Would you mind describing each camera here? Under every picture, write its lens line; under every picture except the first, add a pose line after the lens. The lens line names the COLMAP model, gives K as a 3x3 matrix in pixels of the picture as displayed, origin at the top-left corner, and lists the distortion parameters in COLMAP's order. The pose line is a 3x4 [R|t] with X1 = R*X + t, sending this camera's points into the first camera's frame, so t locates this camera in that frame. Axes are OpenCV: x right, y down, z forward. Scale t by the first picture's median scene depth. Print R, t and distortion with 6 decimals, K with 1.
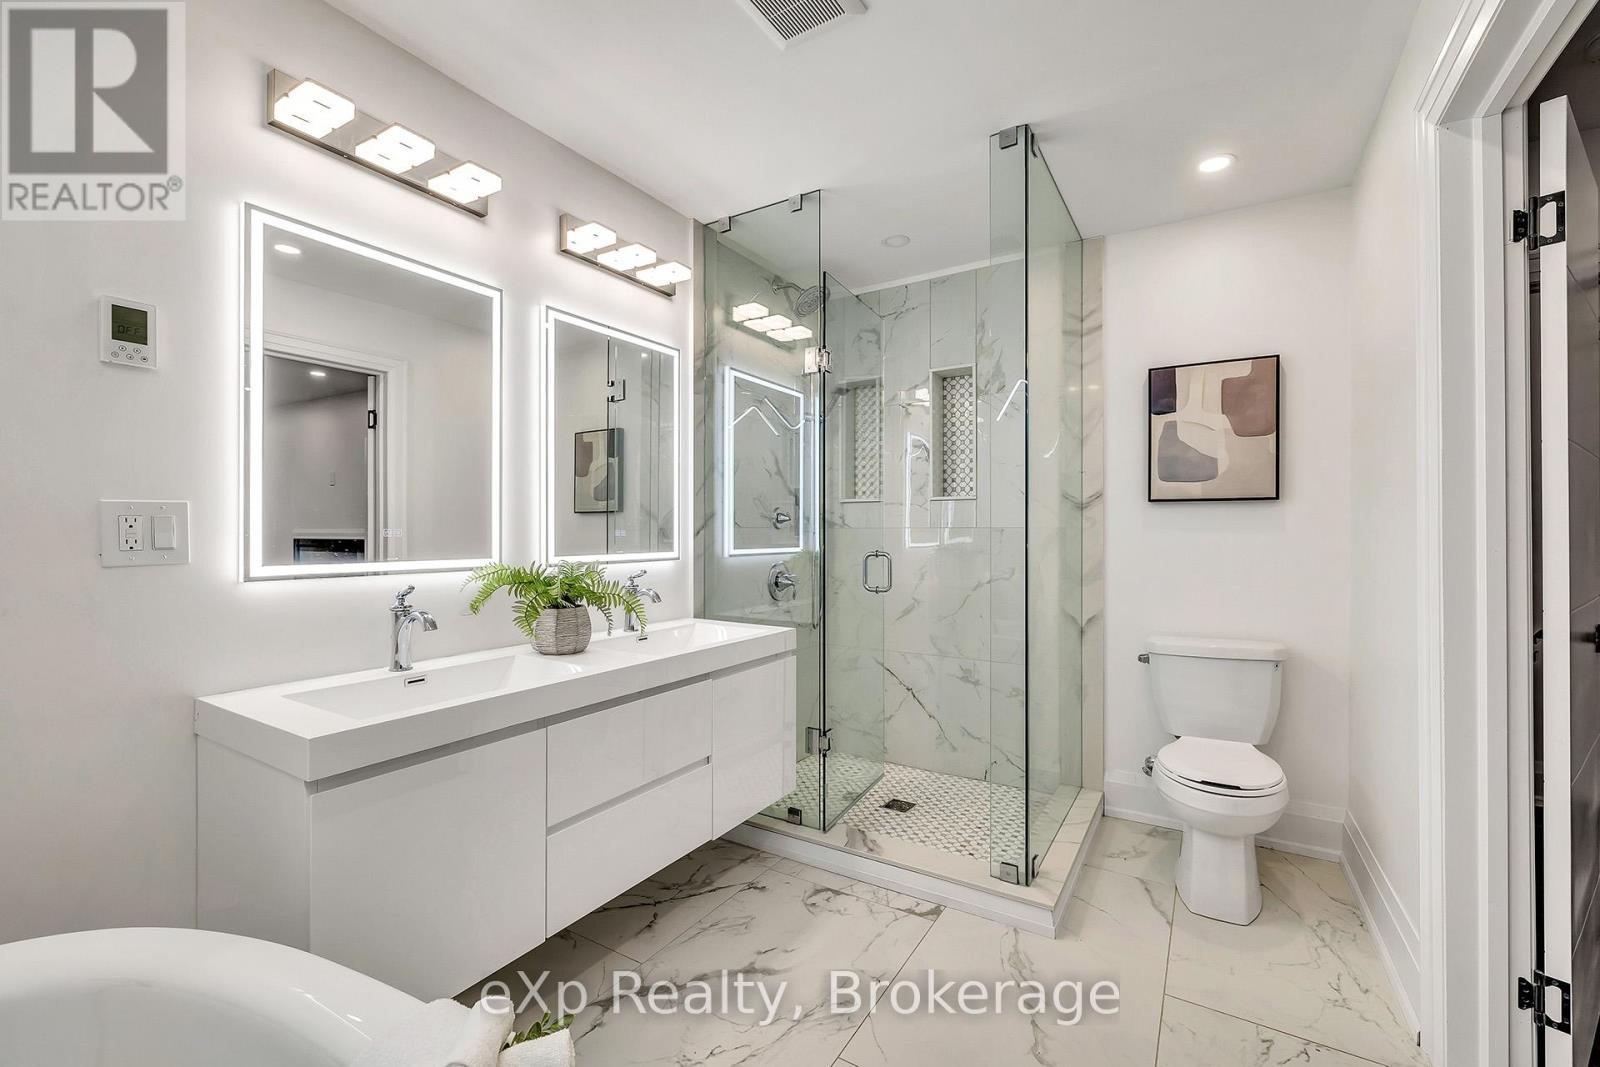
lens RADIAL K [[675.7, 0, 802.3], [0, 675.7, 535.1], [0, 0, 1]] dist [0.001700, 0.000261]
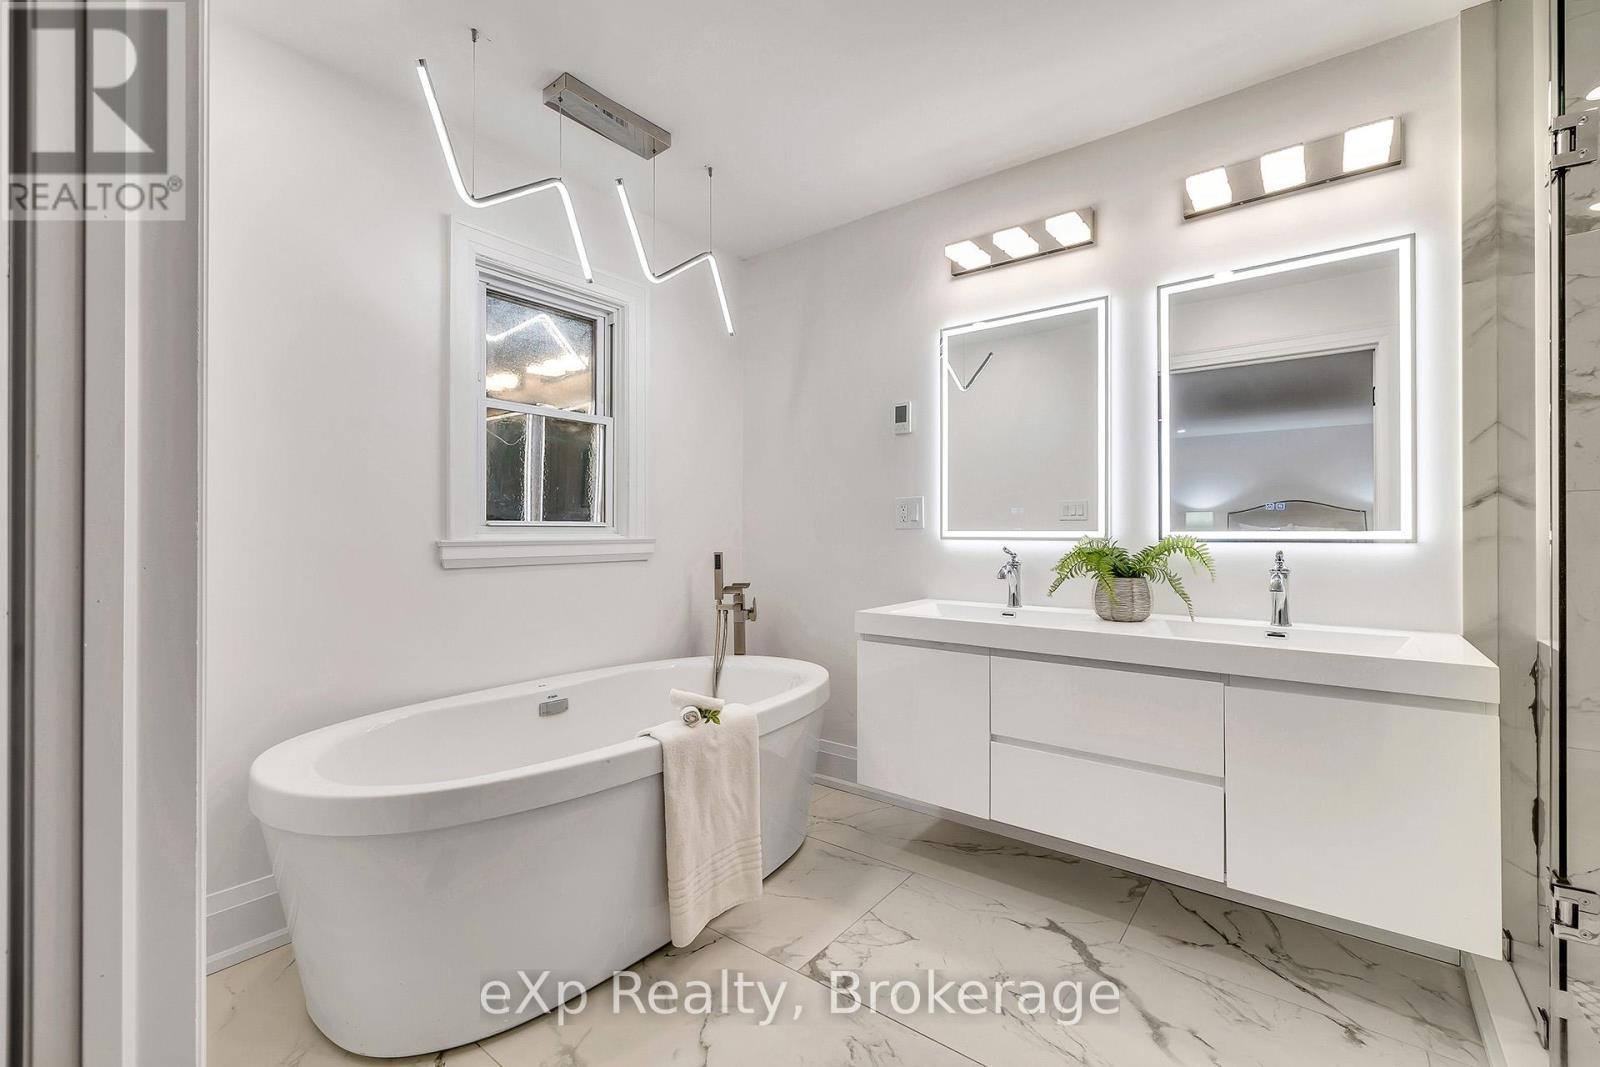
lens RADIAL K [[675.7, 0, 803.4], [0, 675.7, 528.6], [0, 0, 1]] dist [0.001700, 0.000261]
pose [[-0.111114, -0.006158, -0.993789, 0.746537], [-0.002125, 0.999980, -0.005958, 0.038155], [0.993805, 0.001450, -0.111125, 0.617745]]
